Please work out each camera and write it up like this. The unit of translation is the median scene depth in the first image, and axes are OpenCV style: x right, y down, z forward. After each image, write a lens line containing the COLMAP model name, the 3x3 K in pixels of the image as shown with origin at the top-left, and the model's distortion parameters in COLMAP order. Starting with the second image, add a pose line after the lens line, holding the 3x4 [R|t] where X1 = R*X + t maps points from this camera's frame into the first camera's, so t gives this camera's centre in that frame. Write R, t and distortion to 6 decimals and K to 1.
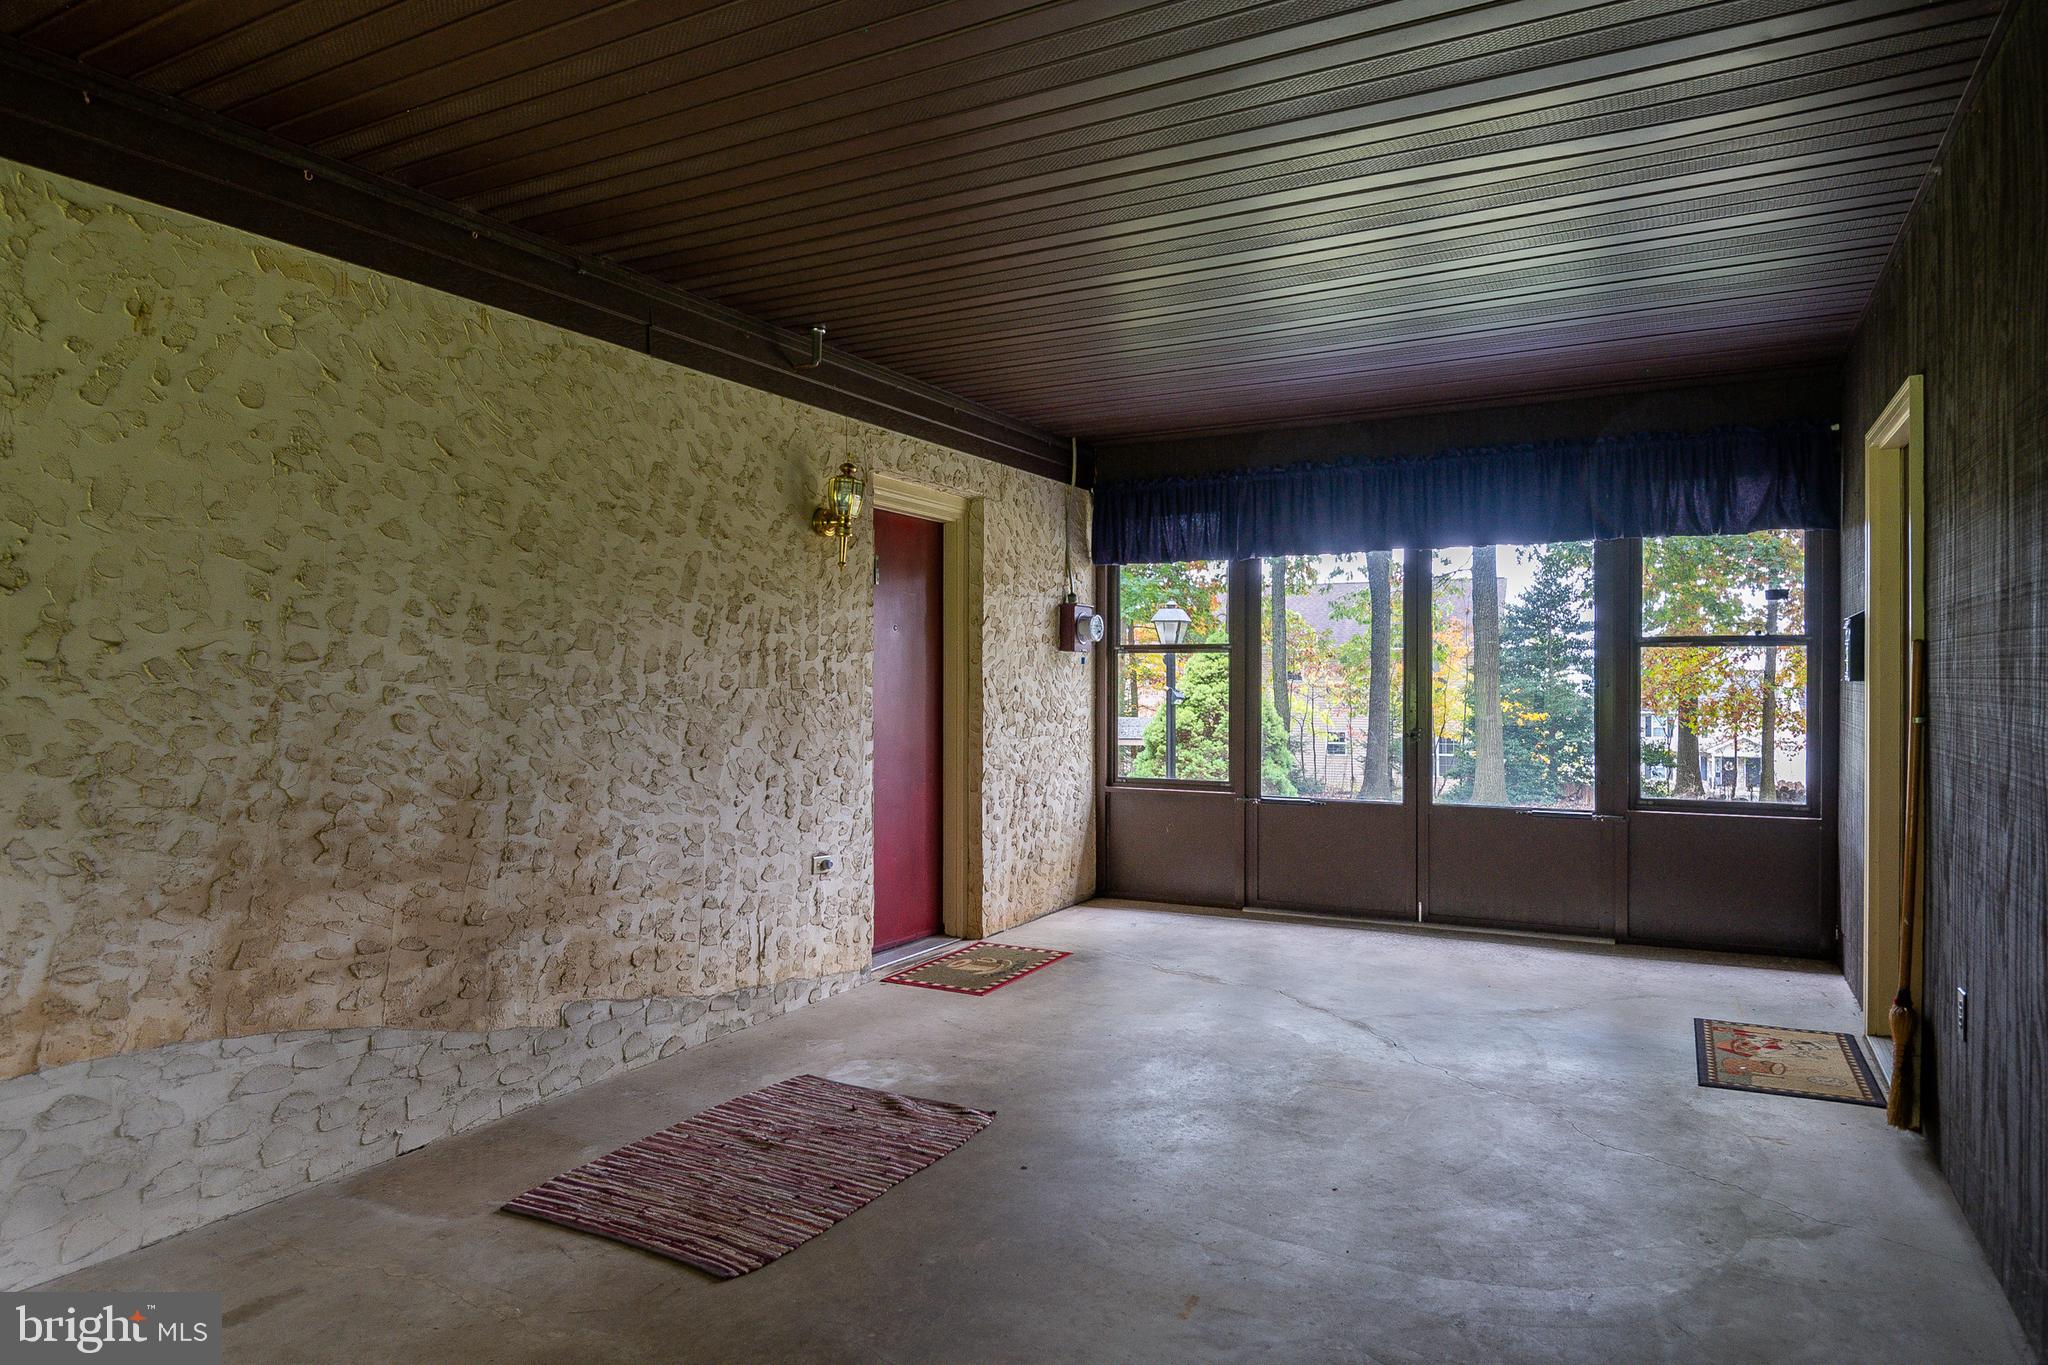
lens RADIAL K [[1238.8, 0, 1024.0], [0, 1238.8, 682.5], [0, 0, 1]] dist [0.000046, -0.000181]
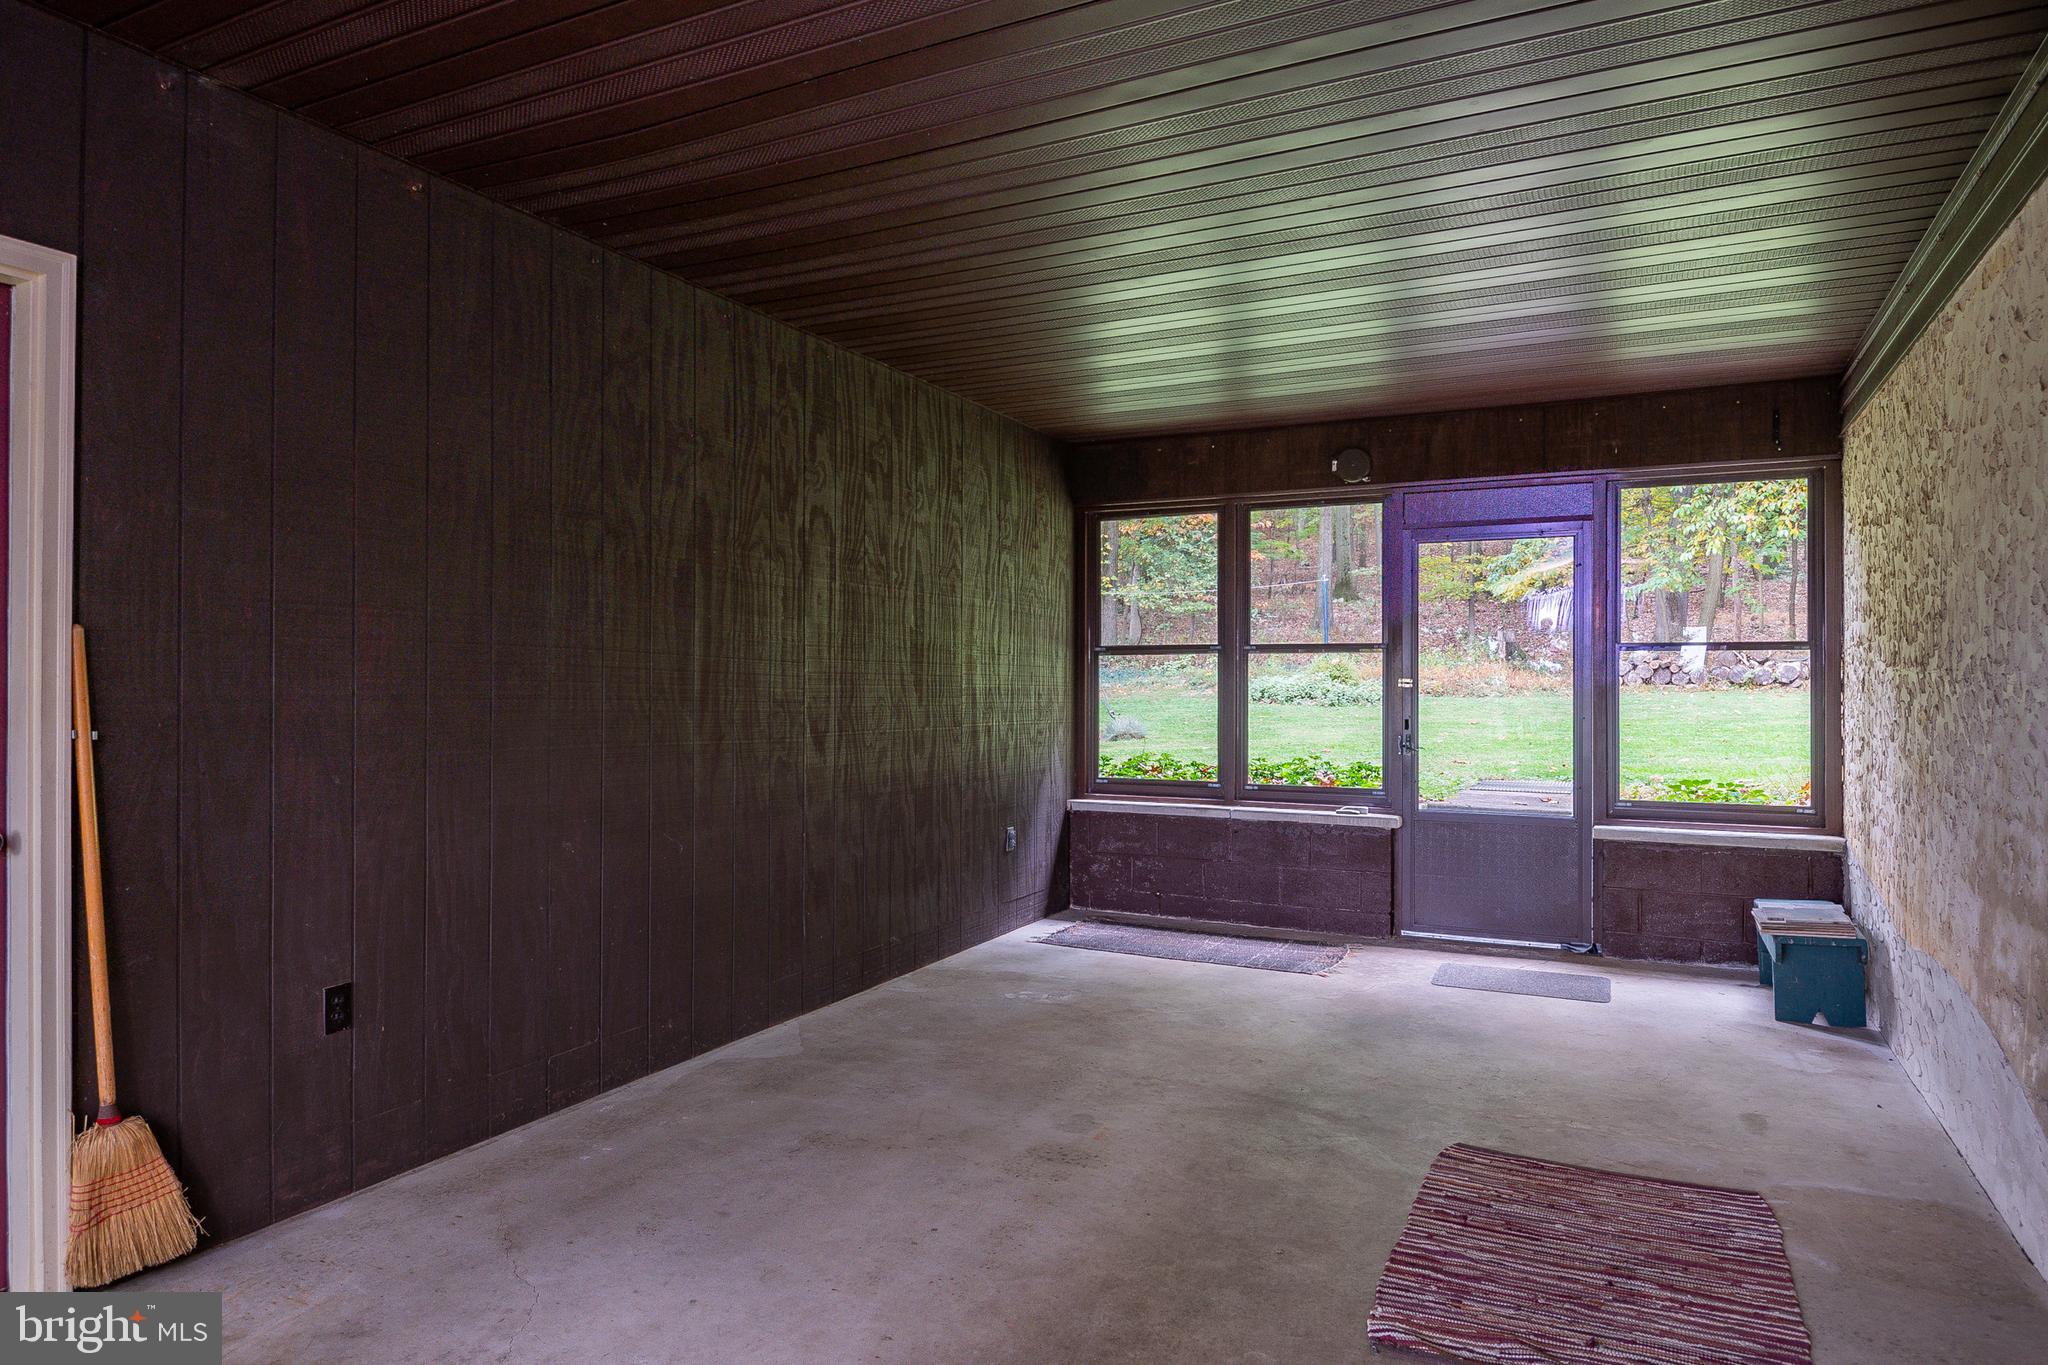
lens RADIAL K [[1238.8, 0, 1024.0], [0, 1238.8, 682.5], [0, 0, 1]] dist [0.000046, -0.000181]
pose [[-0.999749, 0.000340, -0.022408, 0.199956], [0.000321, 1.000000, 0.000872, -0.003435], [0.022409, 0.000865, -0.999749, 1.893554]]
